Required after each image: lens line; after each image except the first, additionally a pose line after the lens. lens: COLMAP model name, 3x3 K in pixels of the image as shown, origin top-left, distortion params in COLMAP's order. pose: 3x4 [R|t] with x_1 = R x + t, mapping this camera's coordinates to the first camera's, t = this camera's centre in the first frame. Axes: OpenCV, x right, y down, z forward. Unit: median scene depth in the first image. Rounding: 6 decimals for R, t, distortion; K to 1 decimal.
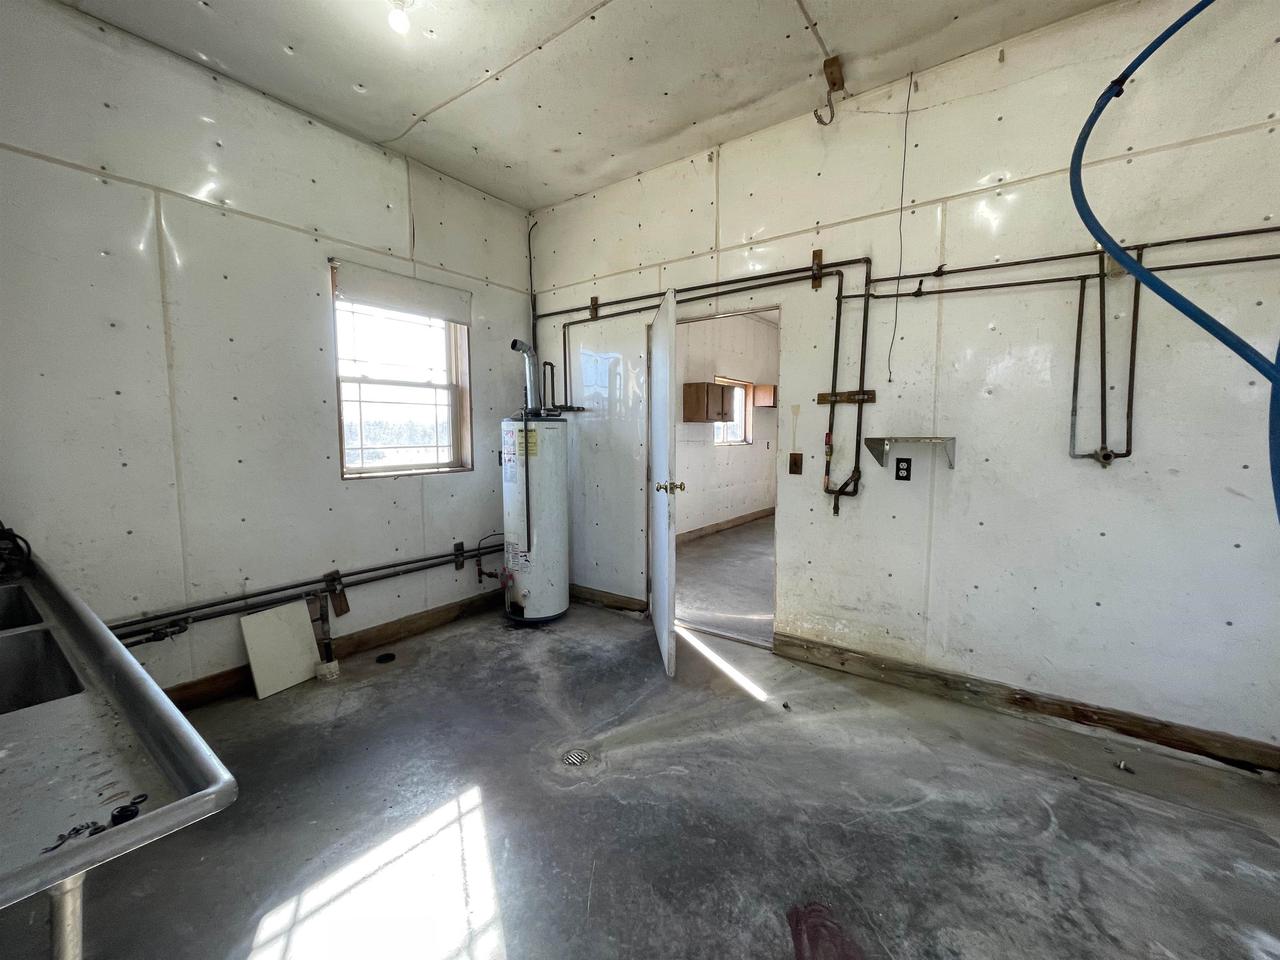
lens RADIAL K [[518.0, 0, 639.6], [0, 518.0, 478.7], [0, 0, 1]] dist [-0.000604, -0.000142]
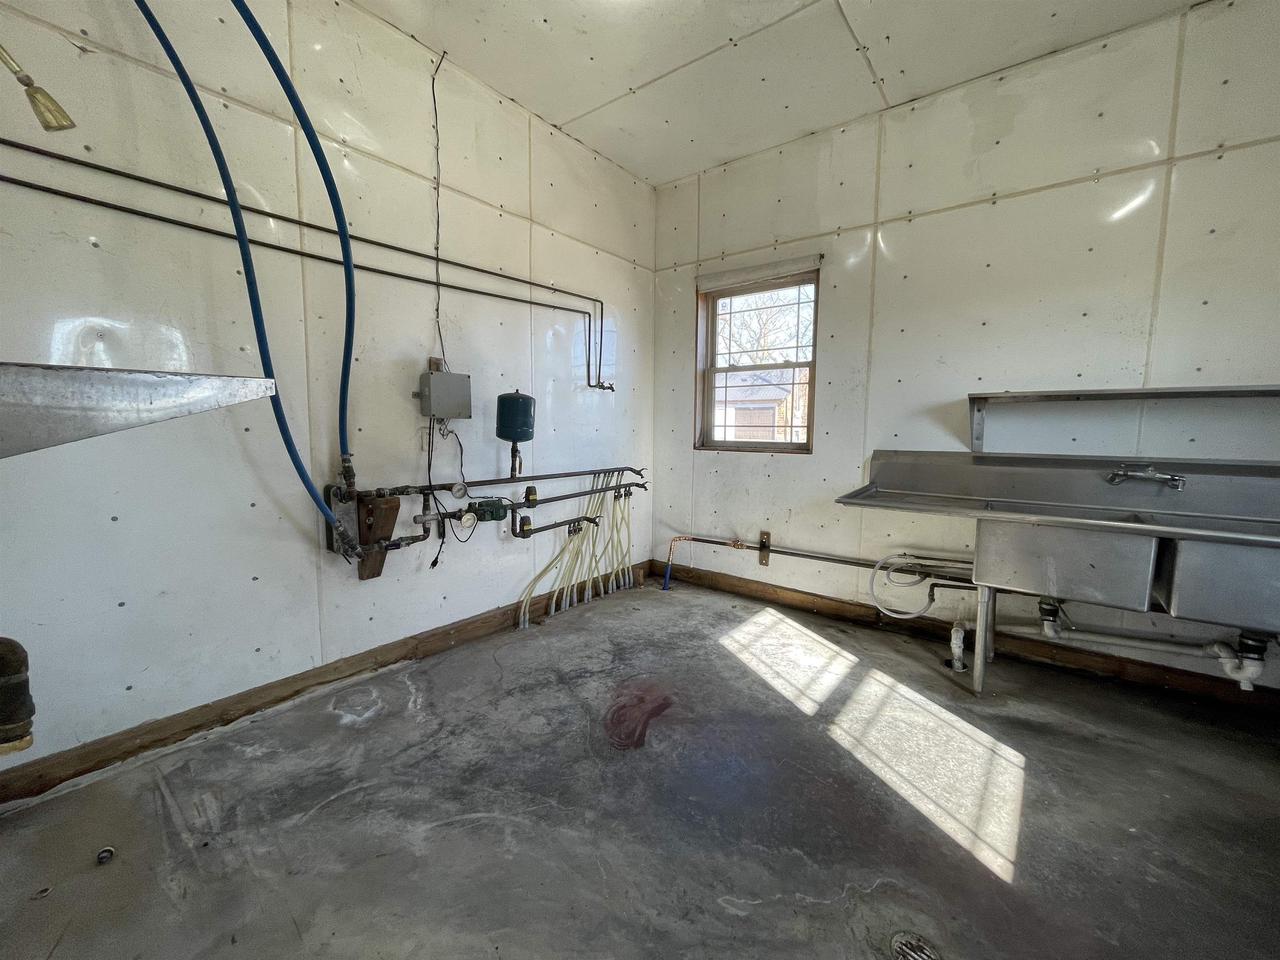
lens RADIAL K [[518.0, 0, 641.0], [0, 518.0, 477.1], [0, 0, 1]] dist [-0.000604, -0.000142]
pose [[-0.999445, -0.010038, 0.031769, 0.209828], [-0.003970, 0.982621, 0.185582, -0.106050], [-0.033080, 0.185353, -0.982115, 1.842694]]
